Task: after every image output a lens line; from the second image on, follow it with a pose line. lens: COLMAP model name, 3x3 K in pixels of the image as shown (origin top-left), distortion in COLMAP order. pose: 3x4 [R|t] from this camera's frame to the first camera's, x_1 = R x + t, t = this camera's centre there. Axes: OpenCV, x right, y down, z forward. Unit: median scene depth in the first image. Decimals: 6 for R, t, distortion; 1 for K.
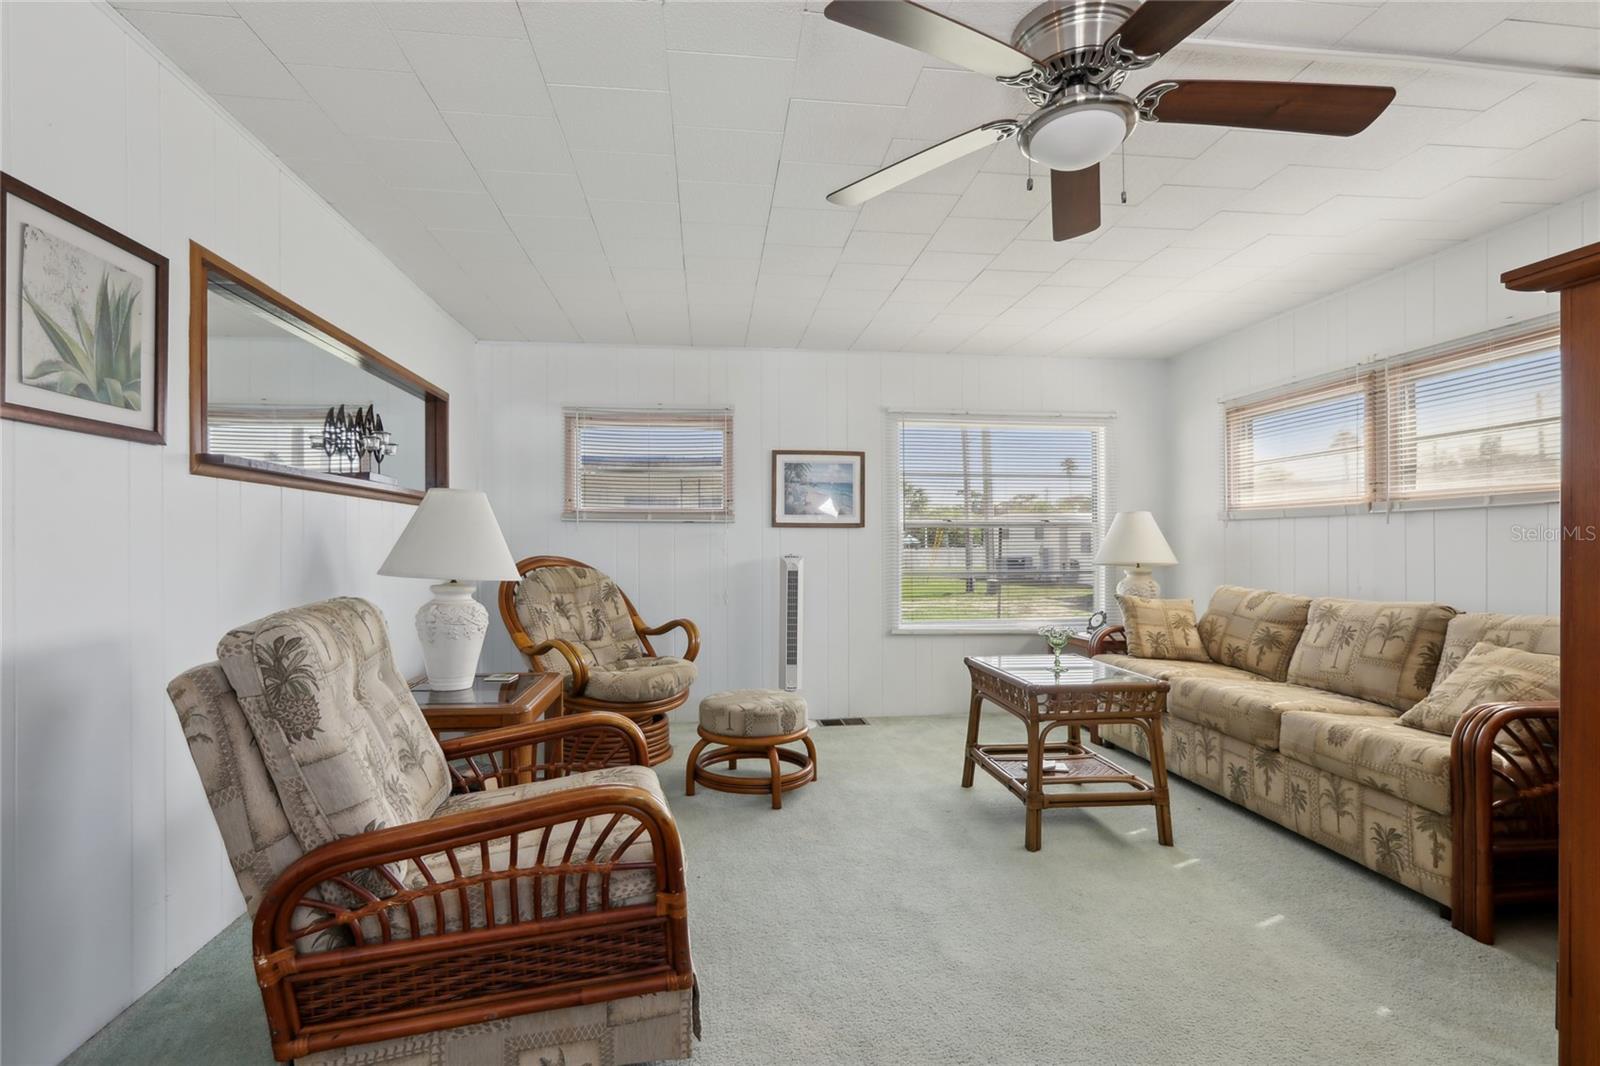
lens RADIAL K [[745.7, 0, 788.7], [0, 745.7, 533.7], [0, 0, 1]] dist [-0.025186, 0.011680]
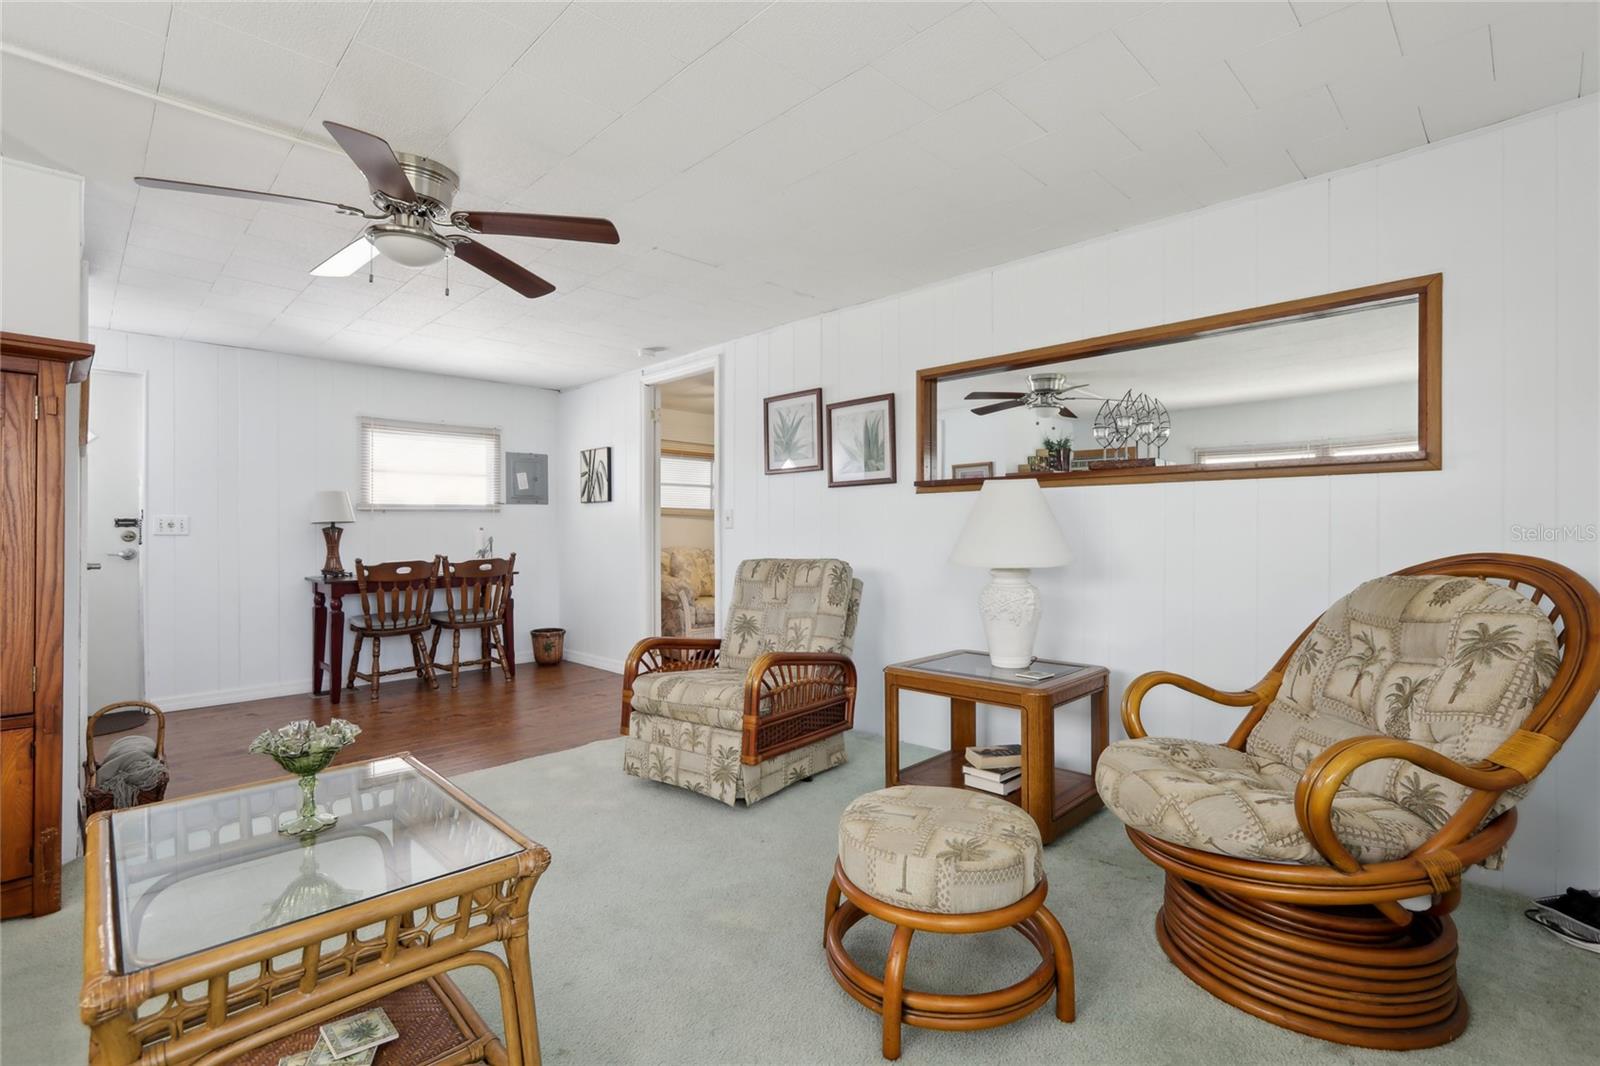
lens RADIAL K [[725.1, 0, 809.1], [0, 725.1, 533.2], [0, 0, 1]] dist [-0.029838, 0.020171]
pose [[-0.759067, 0.006354, -0.650981, 0.264507], [0.014910, 0.999860, -0.007626, 0.013006], [0.650841, -0.015494, -0.759056, 0.955232]]
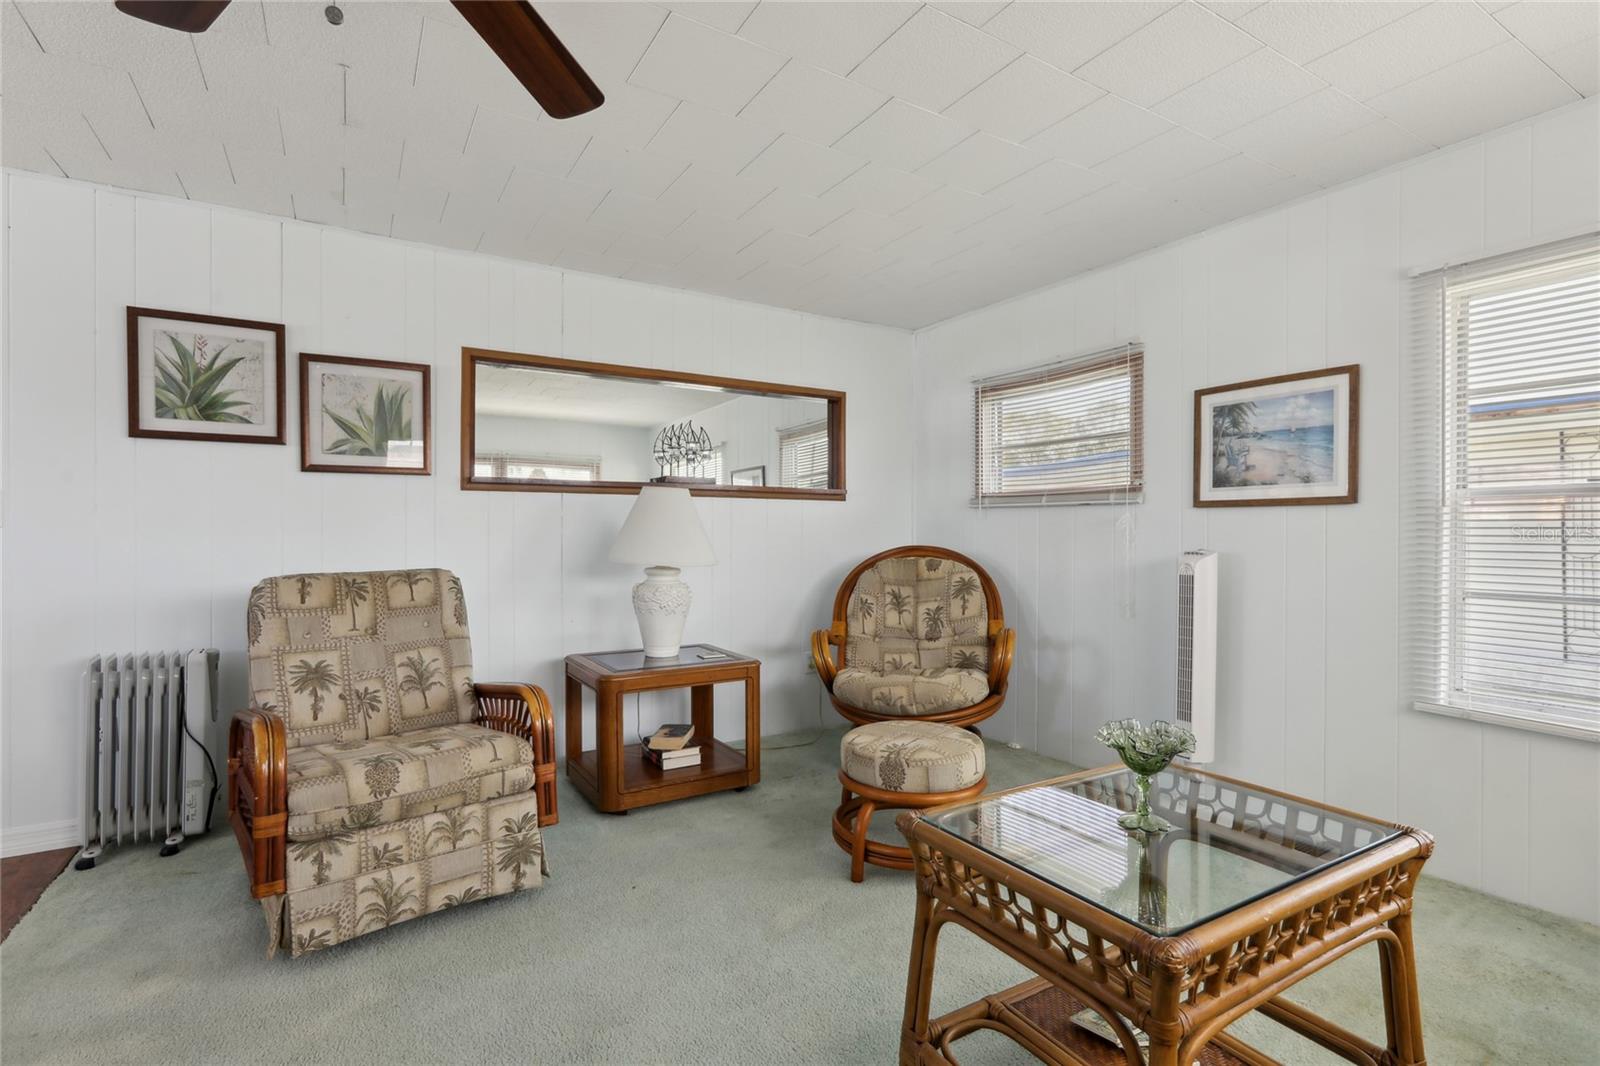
lens RADIAL K [[745.7, 0, 788.7], [0, 745.7, 533.7], [0, 0, 1]] dist [-0.025186, 0.011680]
pose [[0.428908, 0.001668, -0.903347, 0.422217], [0.012008, 0.999899, 0.007548, 0.004847], [0.903269, -0.014085, 0.428844, 0.404945]]
